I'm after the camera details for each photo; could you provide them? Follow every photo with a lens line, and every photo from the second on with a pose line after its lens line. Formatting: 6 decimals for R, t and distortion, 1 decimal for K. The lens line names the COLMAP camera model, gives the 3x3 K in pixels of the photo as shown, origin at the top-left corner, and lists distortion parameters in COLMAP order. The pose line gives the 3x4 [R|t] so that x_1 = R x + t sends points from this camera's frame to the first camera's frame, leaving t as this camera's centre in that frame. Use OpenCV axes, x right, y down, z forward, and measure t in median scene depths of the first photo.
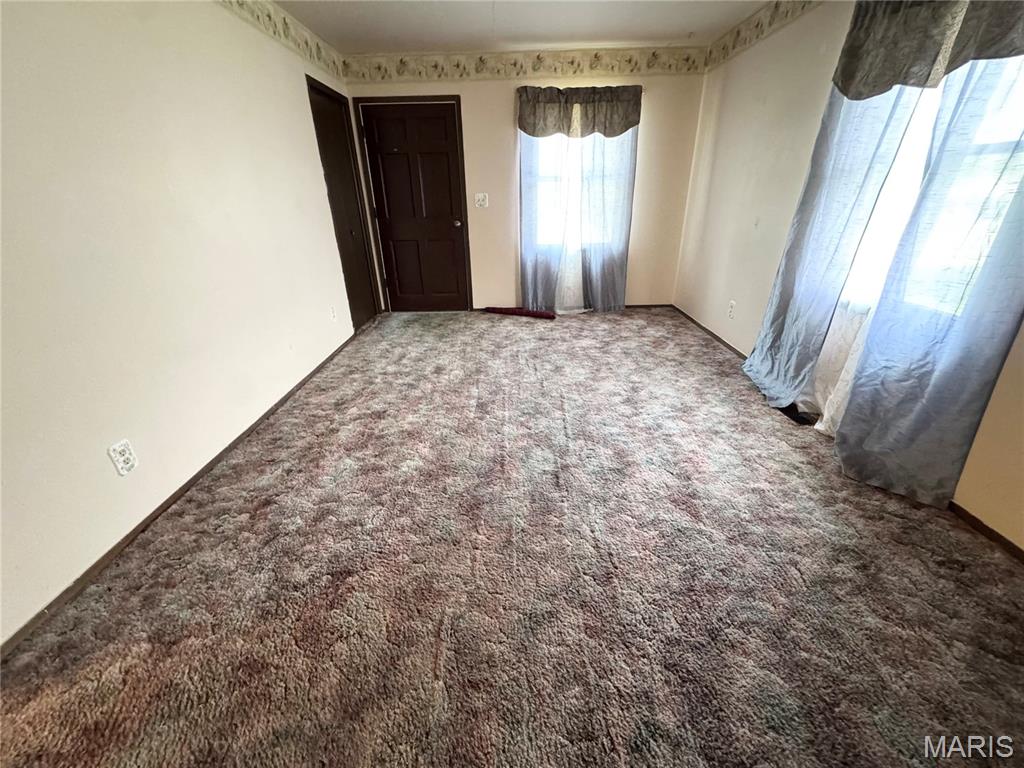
lens RADIAL K [[409.7, 0, 512.0], [0, 409.7, 384.0], [0, 0, 1]] dist [-0.007843, -0.000101]
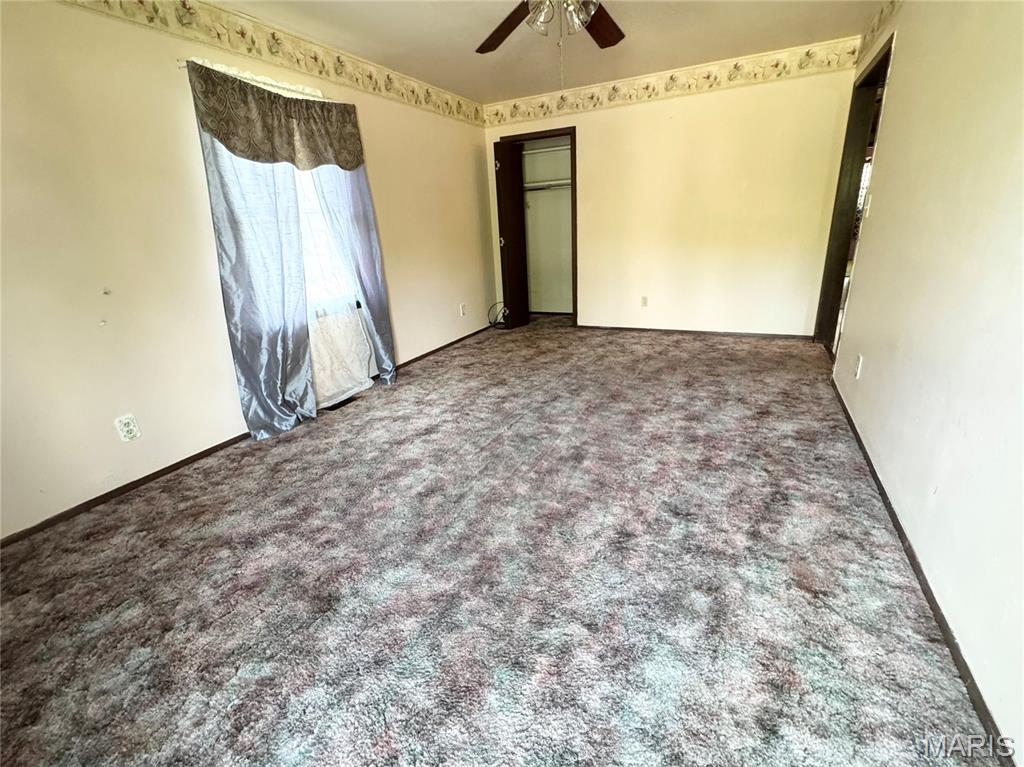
lens RADIAL K [[461.5, 0, 512.0], [0, 461.5, 383.5], [0, 0, 1]] dist [-0.017571, -0.000212]
pose [[-0.896586, -0.074875, 0.436494, -0.317907], [0.252532, 0.723232, 0.642778, -0.621633], [-0.363814, 0.686535, -0.629531, 1.388946]]
